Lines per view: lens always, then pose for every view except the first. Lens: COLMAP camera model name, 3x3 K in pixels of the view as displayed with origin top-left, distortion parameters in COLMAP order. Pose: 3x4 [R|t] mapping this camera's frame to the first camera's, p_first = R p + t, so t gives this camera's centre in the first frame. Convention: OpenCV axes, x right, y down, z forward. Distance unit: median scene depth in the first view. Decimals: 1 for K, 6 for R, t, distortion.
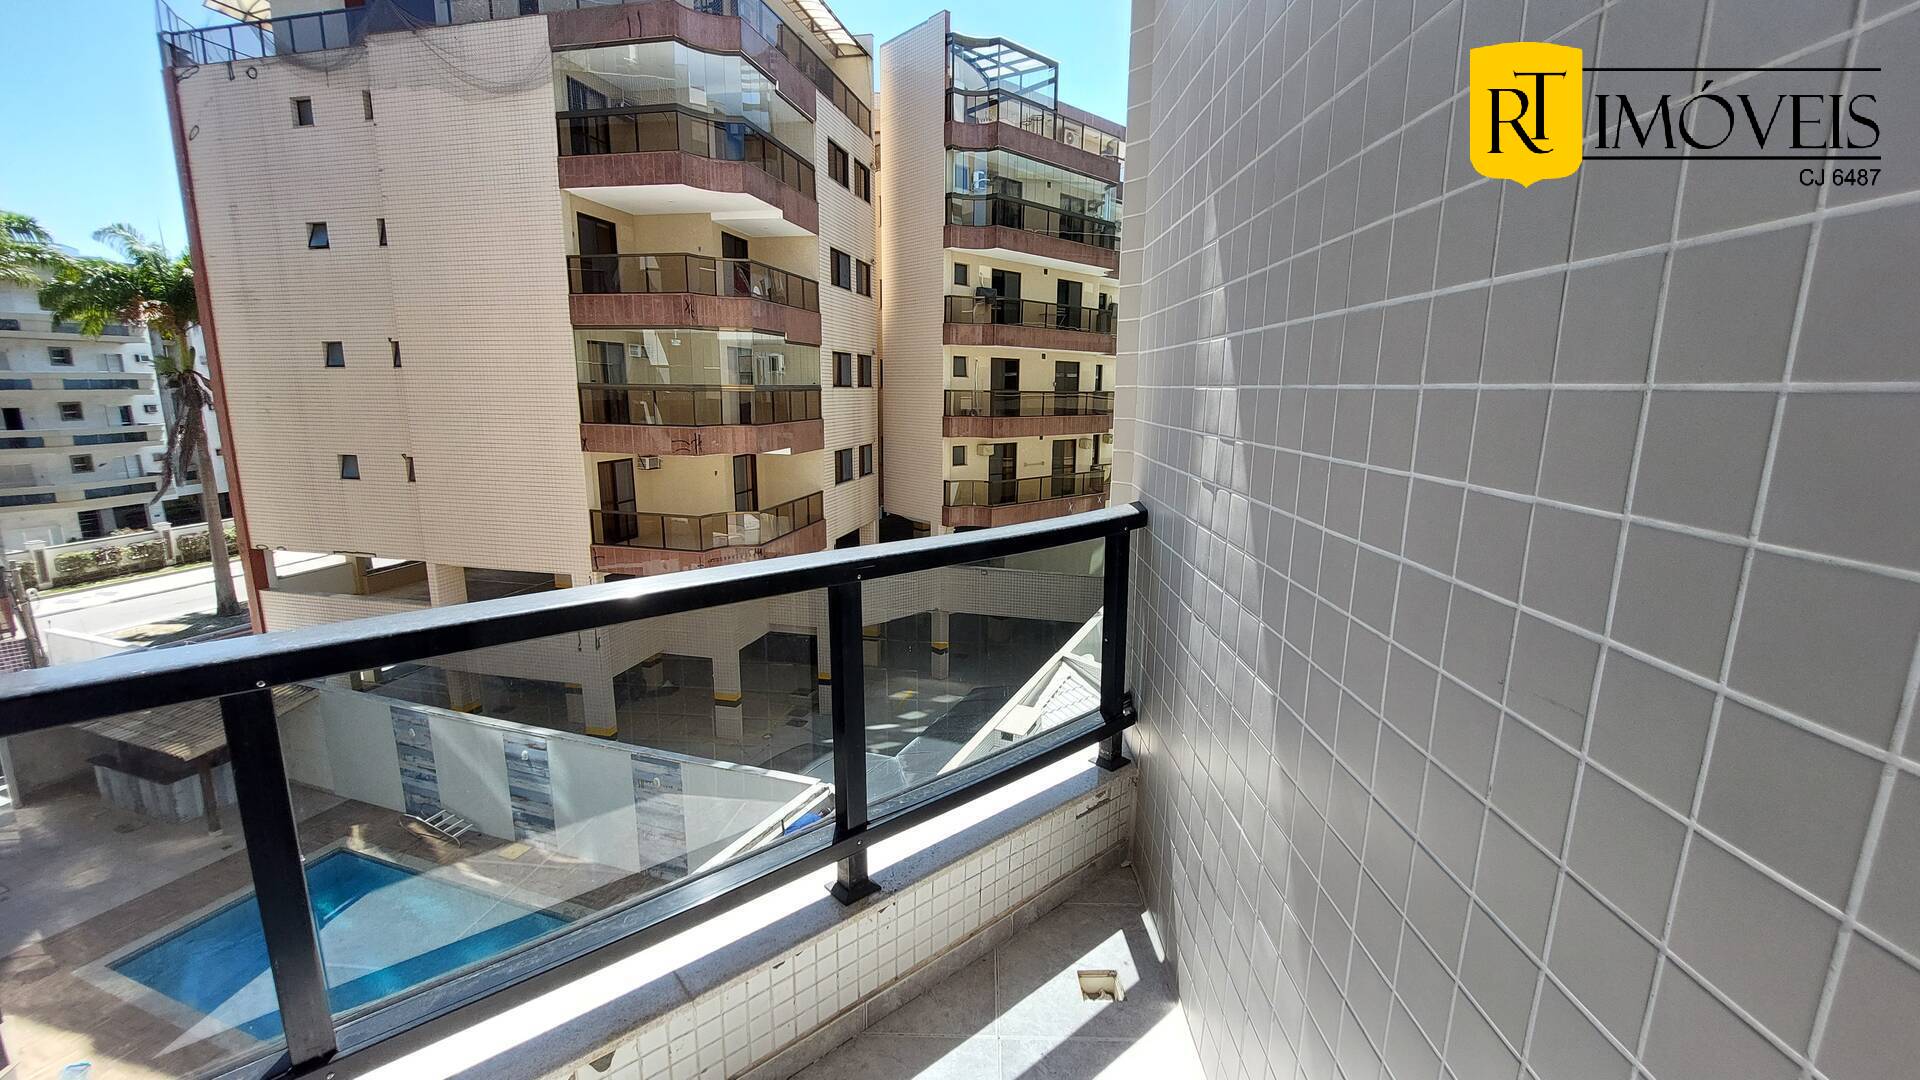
lens RADIAL K [[759.4, 0, 963.9], [0, 759.4, 542.6], [0, 0, 1]] dist [-0.014694, -0.000162]
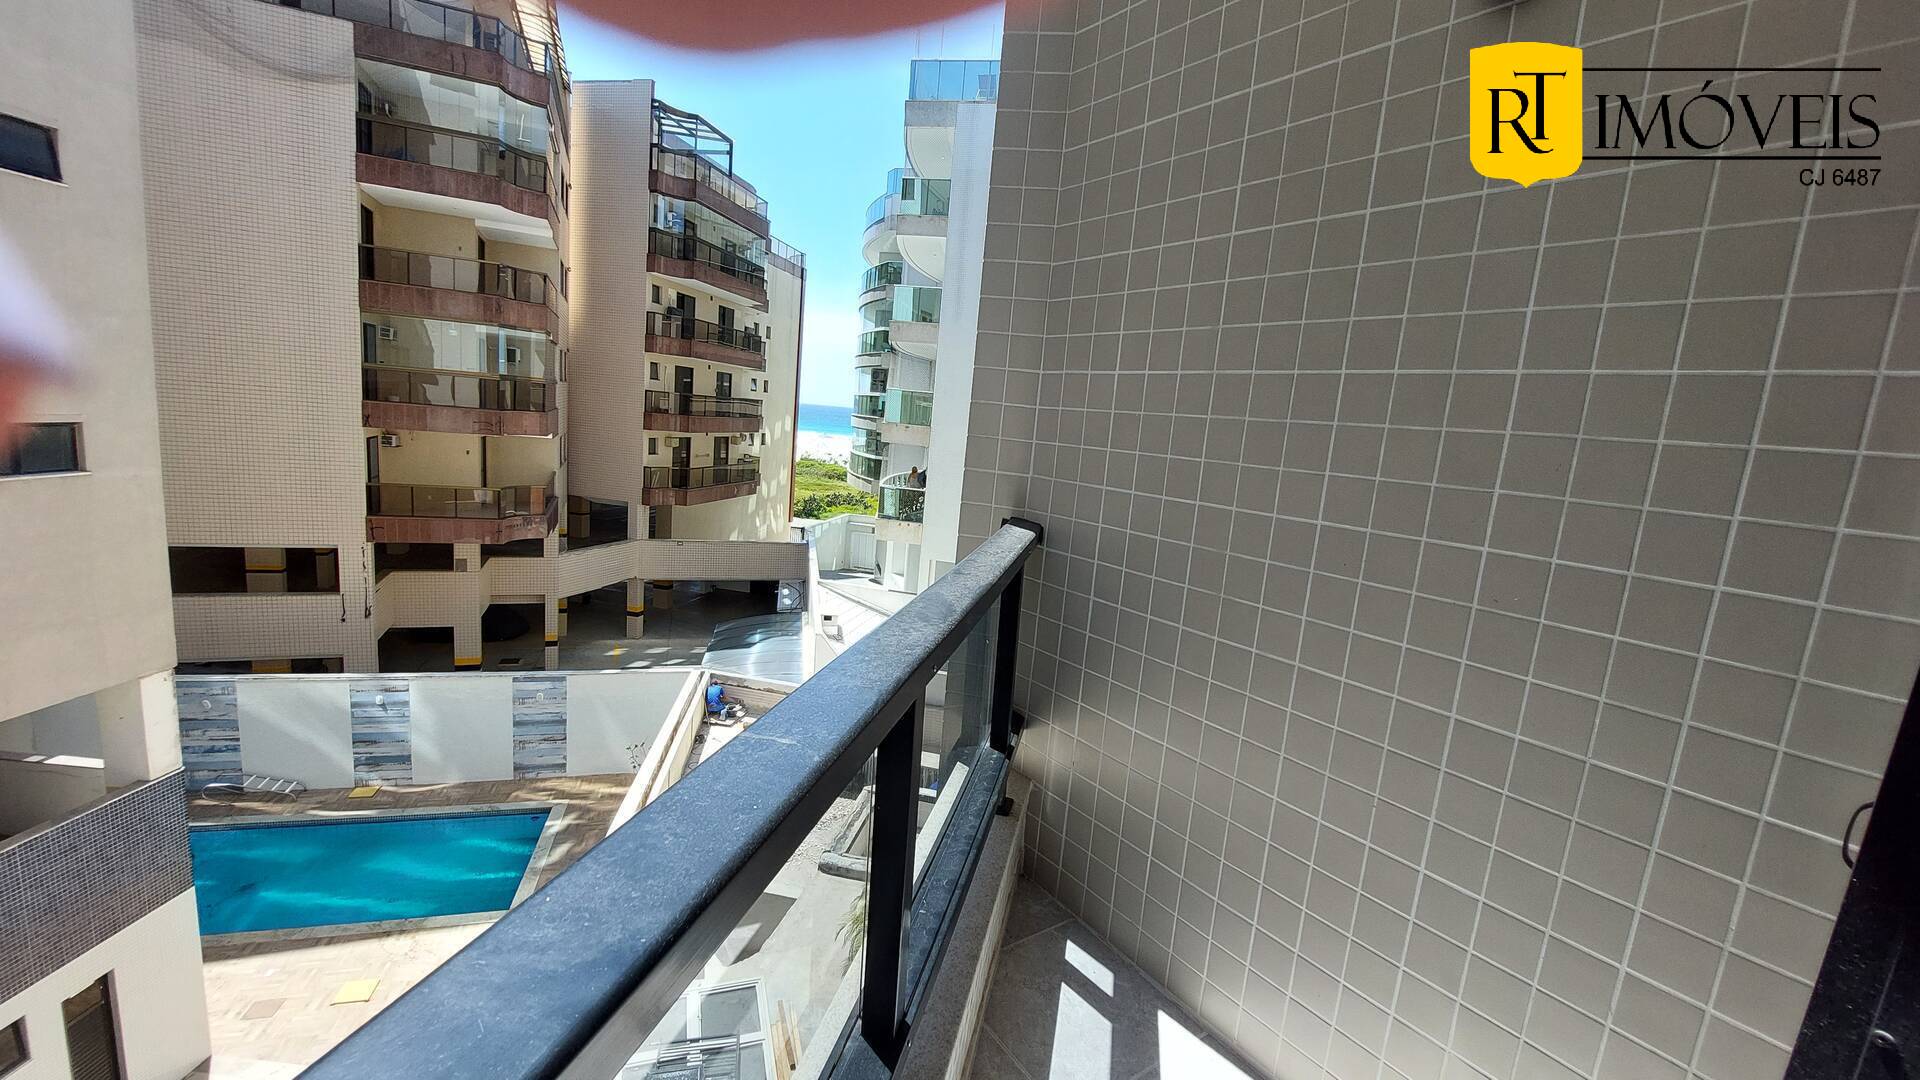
lens RADIAL K [[759.4, 0, 963.9], [0, 759.4, 542.6], [0, 0, 1]] dist [-0.014694, -0.000162]
pose [[0.809241, -0.033475, 0.586522, -0.314037], [0.034464, 0.999361, 0.009487, 0.041413], [-0.586465, 0.012537, 0.809878, -0.238661]]
